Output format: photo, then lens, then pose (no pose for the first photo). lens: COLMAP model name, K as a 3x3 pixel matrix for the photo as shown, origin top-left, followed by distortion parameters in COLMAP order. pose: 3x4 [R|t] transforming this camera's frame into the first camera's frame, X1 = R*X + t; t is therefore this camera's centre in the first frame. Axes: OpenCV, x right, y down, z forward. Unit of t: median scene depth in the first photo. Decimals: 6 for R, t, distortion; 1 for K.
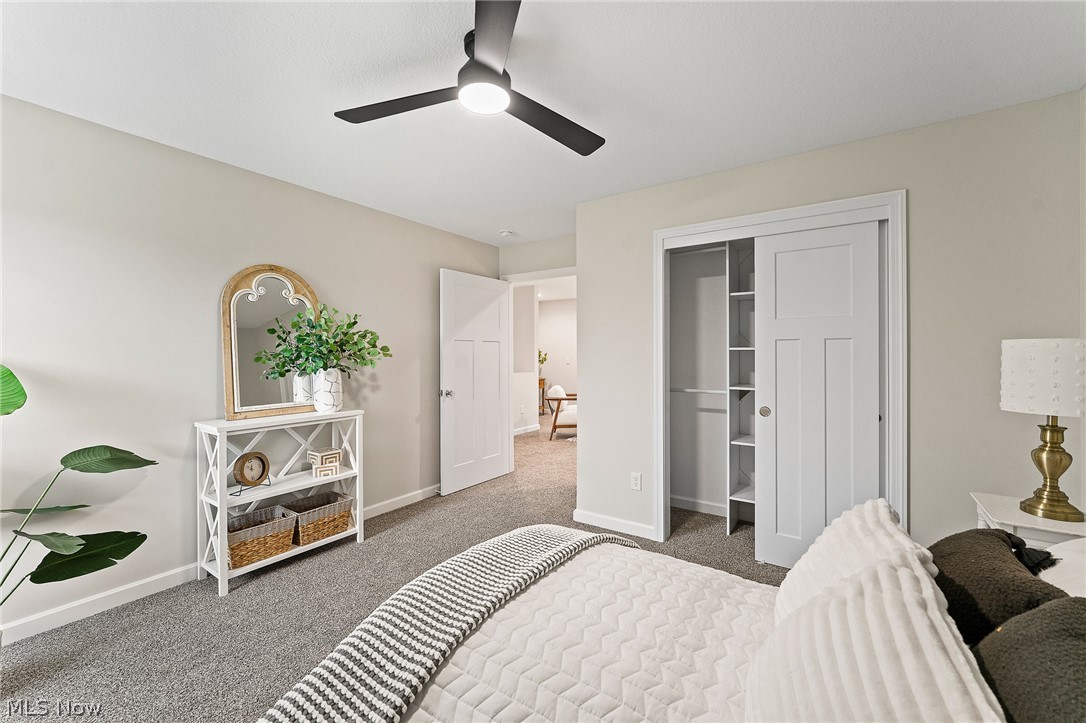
lens RADIAL K [[436.0, 0, 543.5], [0, 436.0, 353.9], [0, 0, 1]] dist [-0.000802, 0.000378]
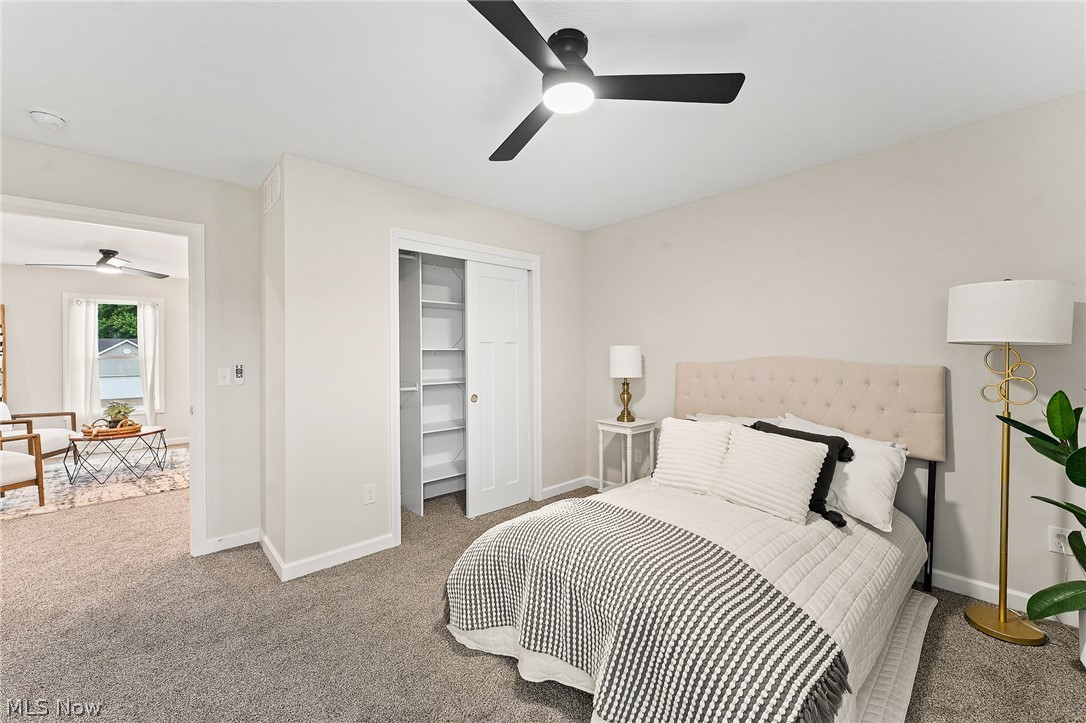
lens RADIAL K [[436.0, 0, 543.5], [0, 436.0, 353.9], [0, 0, 1]] dist [-0.000802, 0.000378]
pose [[0.228797, -0.003139, 0.973469, -0.797012], [0.008623, 0.999962, 0.001198, 0.001939], [-0.973436, 0.008121, 0.228815, 0.586744]]
